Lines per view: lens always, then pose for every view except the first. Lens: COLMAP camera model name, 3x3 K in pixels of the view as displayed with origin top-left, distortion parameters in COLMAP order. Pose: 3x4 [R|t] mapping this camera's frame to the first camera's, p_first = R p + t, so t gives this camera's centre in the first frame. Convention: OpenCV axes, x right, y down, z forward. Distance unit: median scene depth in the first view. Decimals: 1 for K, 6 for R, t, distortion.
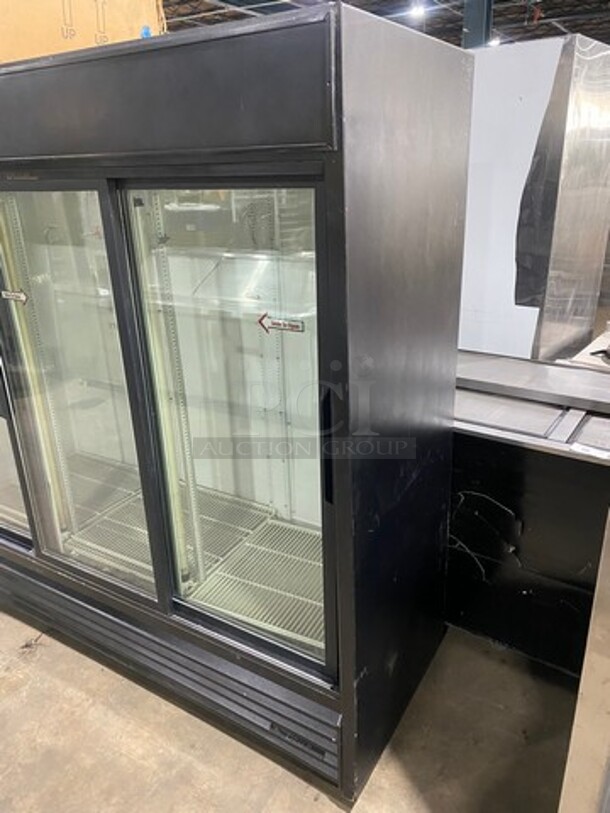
lens RADIAL K [[614.1, 0, 305.0], [0, 614.1, 406.5], [0, 0, 1]] dist [0.005724, 0.003409]
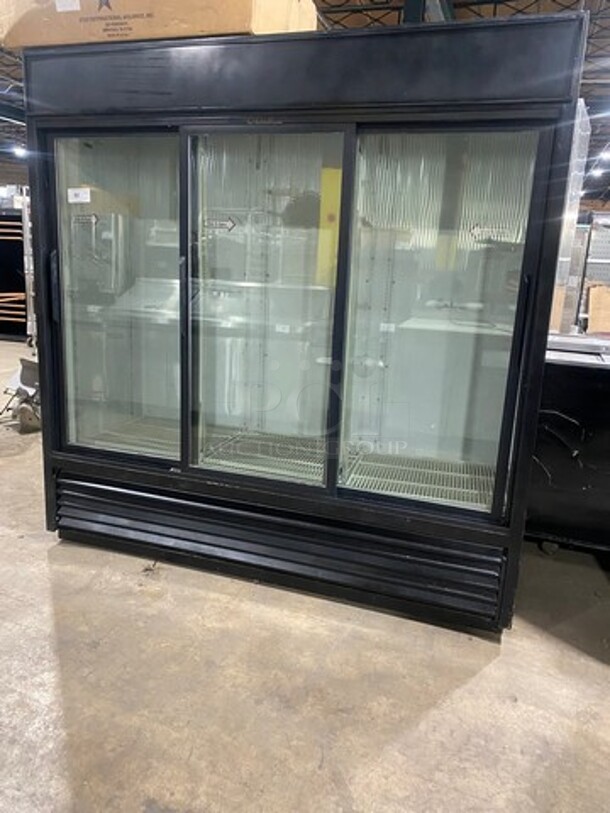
lens RADIAL K [[614.1, 0, 305.0], [0, 614.1, 406.5], [0, 0, 1]] dist [0.005724, 0.003409]
pose [[0.973044, 0.020815, 0.229678, -0.535231], [0.010129, 0.991100, -0.132732, 0.311302], [-0.230396, 0.131481, 0.964173, -0.139474]]
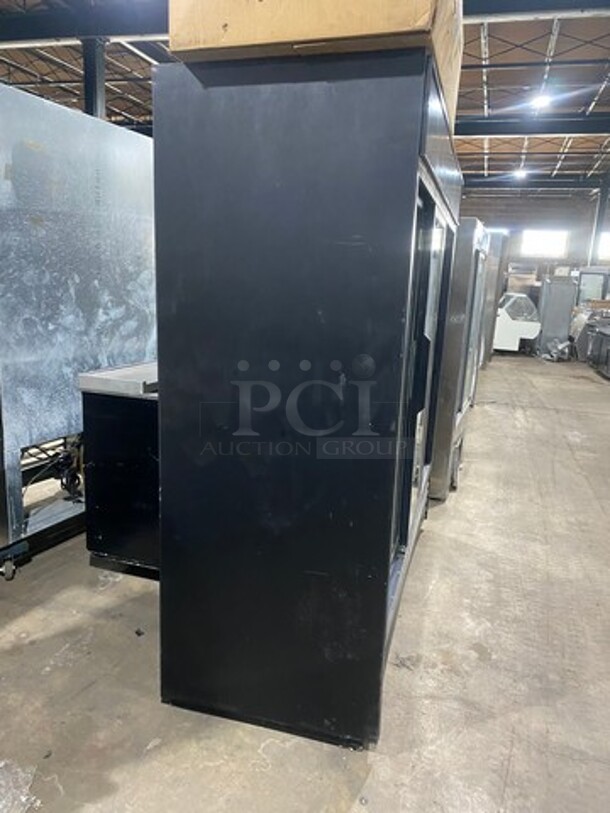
lens RADIAL K [[614.1, 0, 305.0], [0, 614.1, 406.5], [0, 0, 1]] dist [0.005724, 0.003409]
pose [[-0.265488, -0.187660, 0.945674, -1.555168], [0.312084, 0.911336, 0.268460, -0.377510], [-0.912206, 0.366402, -0.183383, 1.439303]]
